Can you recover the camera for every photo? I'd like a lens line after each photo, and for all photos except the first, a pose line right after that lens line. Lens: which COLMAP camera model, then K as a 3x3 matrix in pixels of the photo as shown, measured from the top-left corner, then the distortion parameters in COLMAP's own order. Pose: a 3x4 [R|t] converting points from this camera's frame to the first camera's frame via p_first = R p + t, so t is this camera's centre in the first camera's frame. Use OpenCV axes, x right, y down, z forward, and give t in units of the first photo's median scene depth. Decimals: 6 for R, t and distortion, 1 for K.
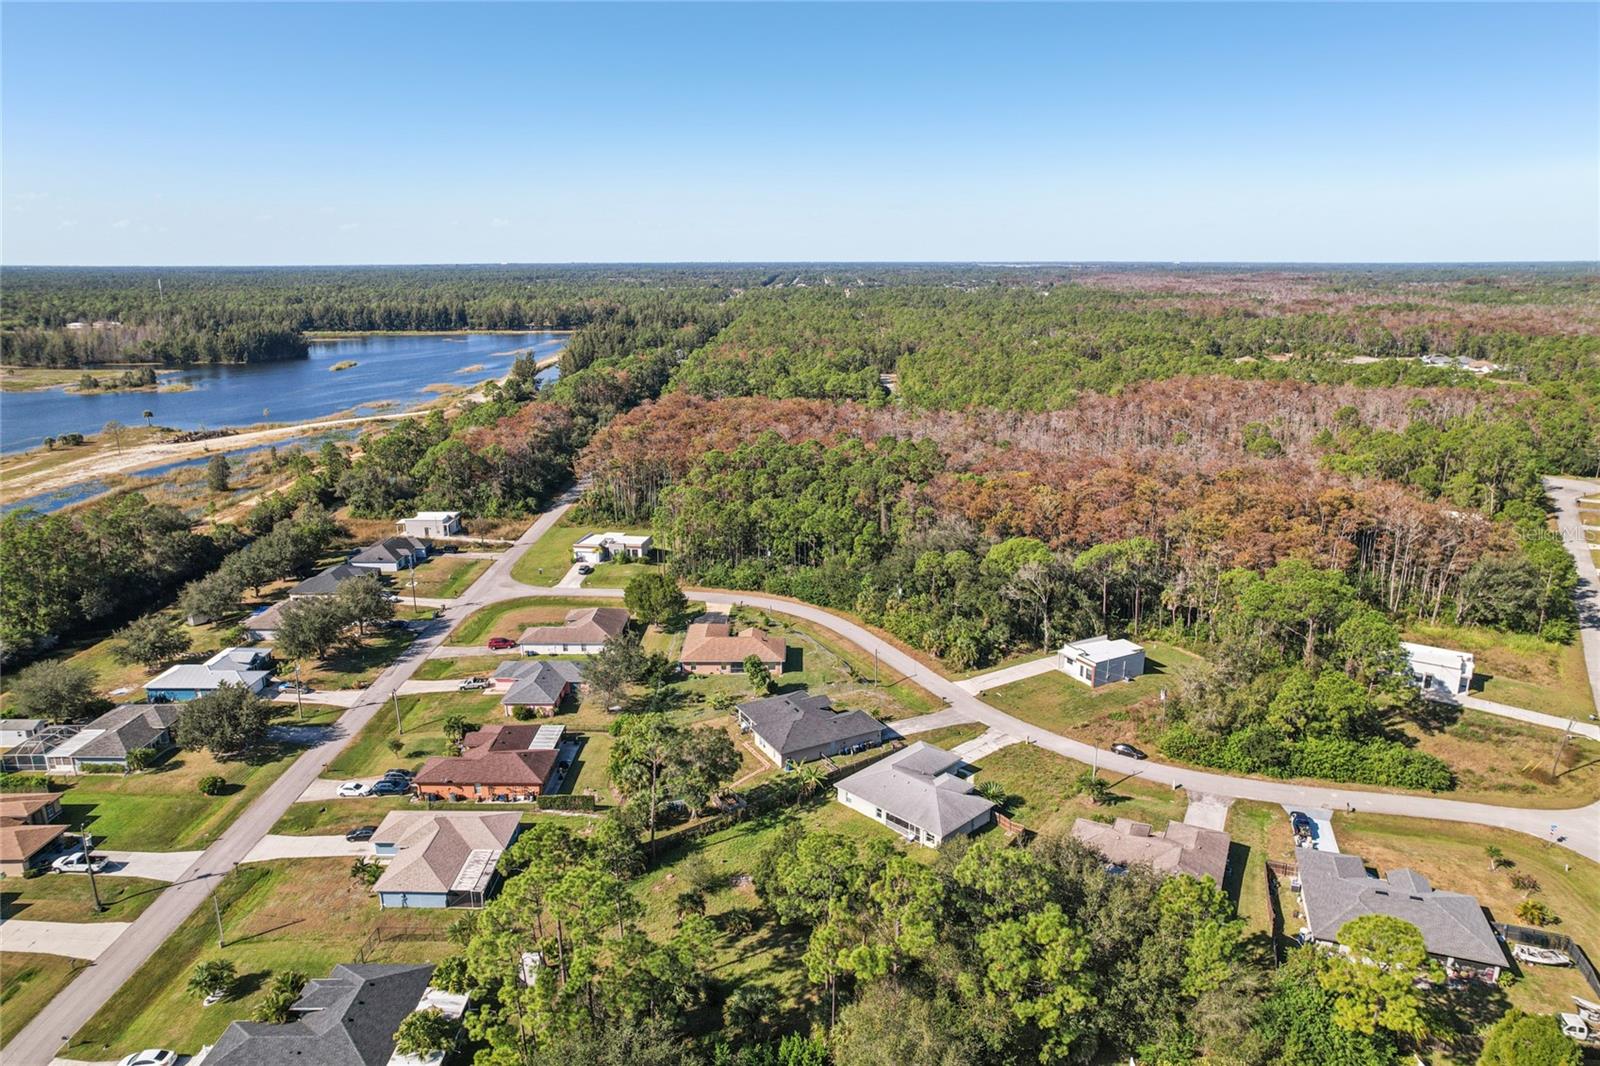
lens RADIAL K [[1019.3, 0, 811.5], [0, 1019.3, 541.9], [0, 0, 1]] dist [-0.038031, 0.003376]
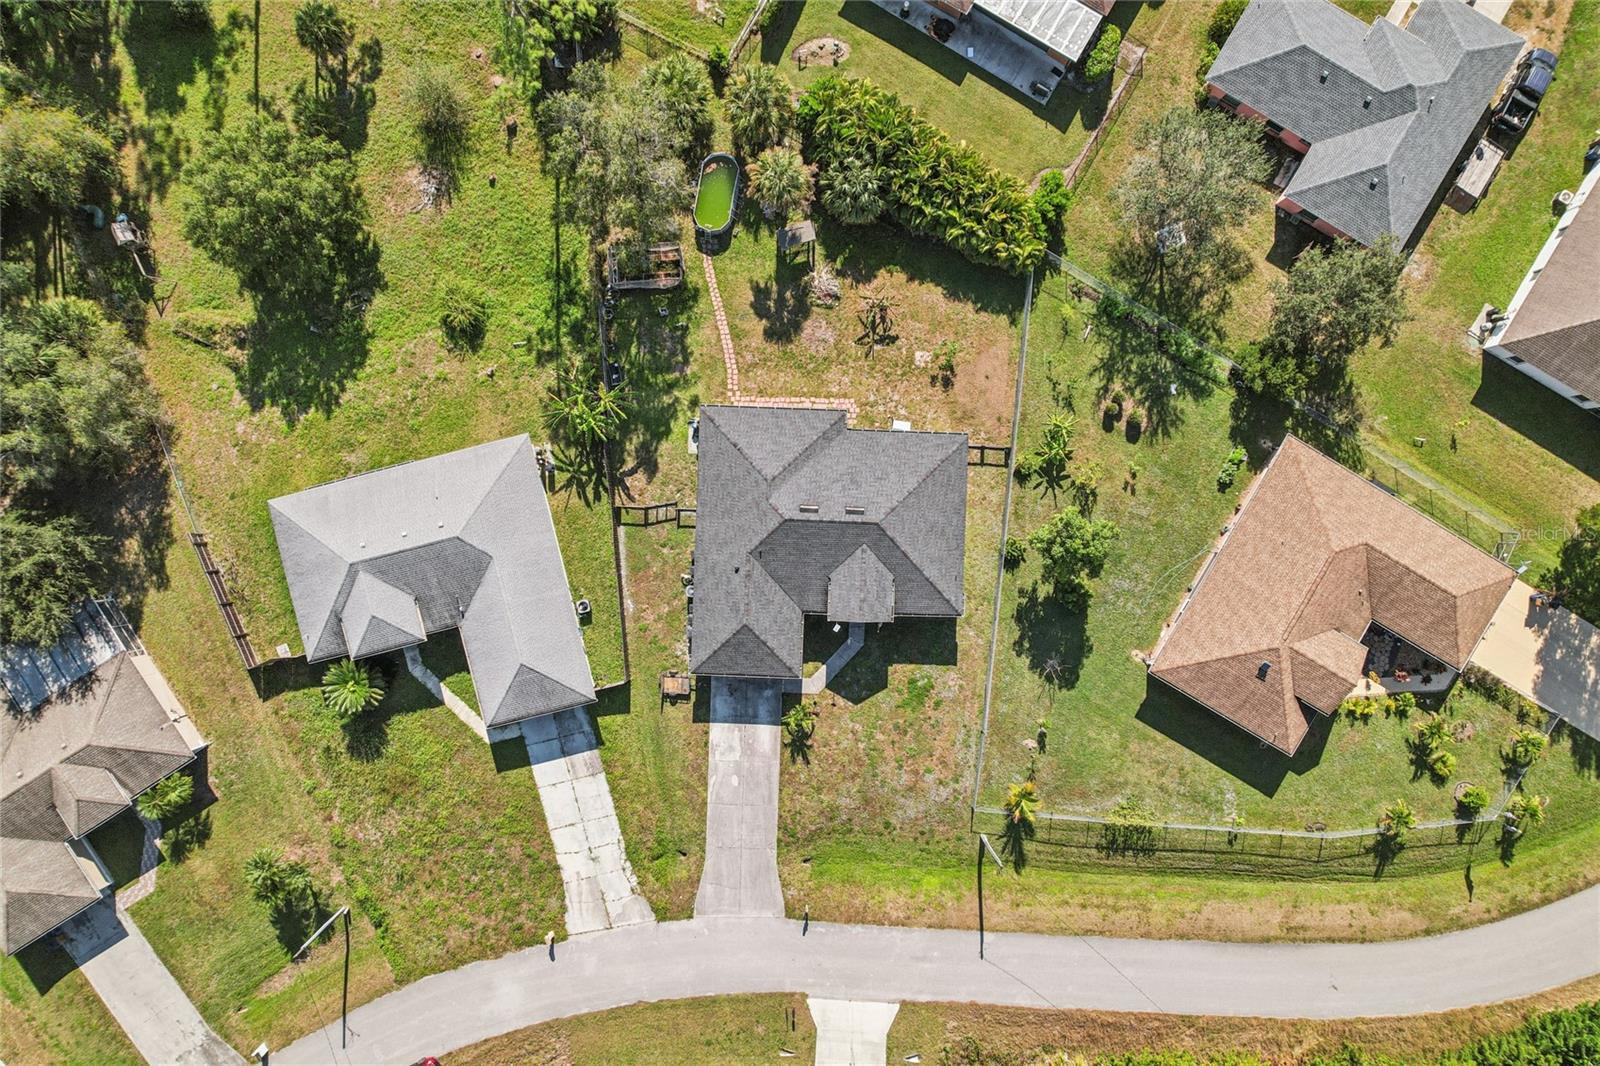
lens RADIAL K [[1022.2, 0, 811.8], [0, 1022.2, 537.9], [0, 0, 1]] dist [-0.067239, 0.056920]
pose [[-0.513739, 0.857857, 0.012423, -0.010057], [-0.230458, -0.151932, 0.961148, -0.234468], [0.826415, 0.490916, 0.275753, 0.840953]]
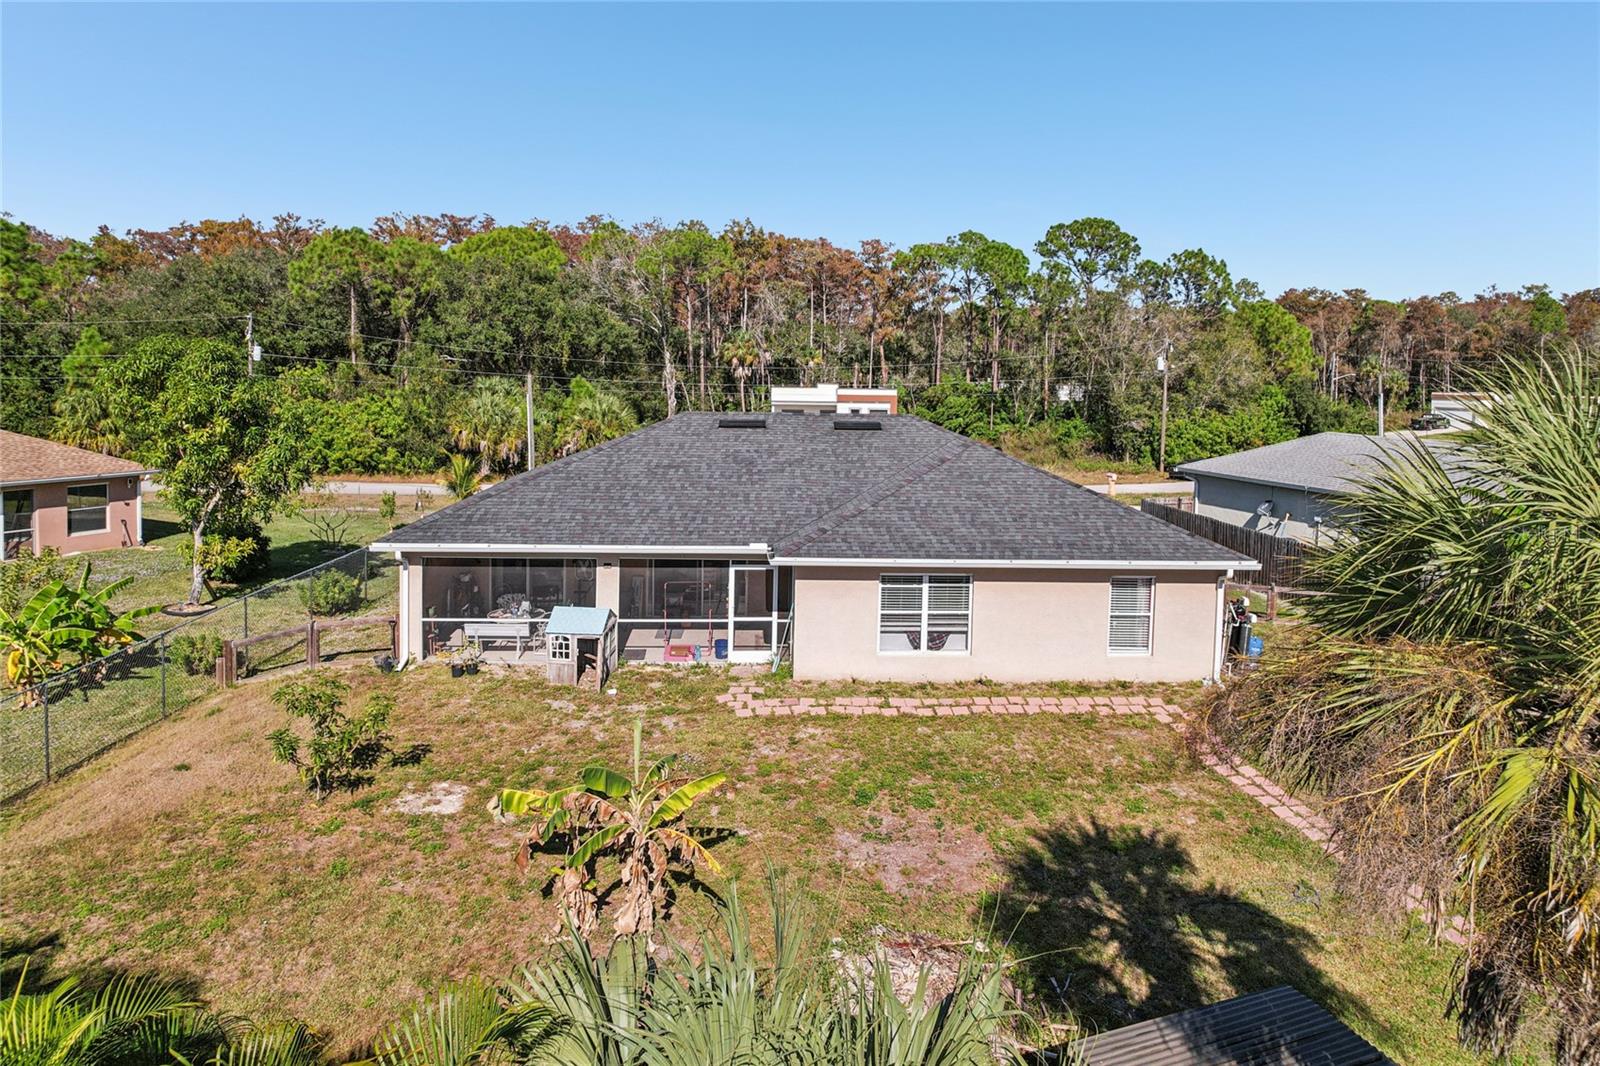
lens RADIAL K [[1059.2, 0, 795.9], [0, 1059.2, 442.1], [0, 0, 1]] dist [-0.055241, 0.033885]
pose [[0.453288, -0.057463, 0.889510, -0.167119], [0.226117, 0.972690, -0.052391, 0.165627], [-0.862207, 0.224881, 0.453902, 0.879214]]
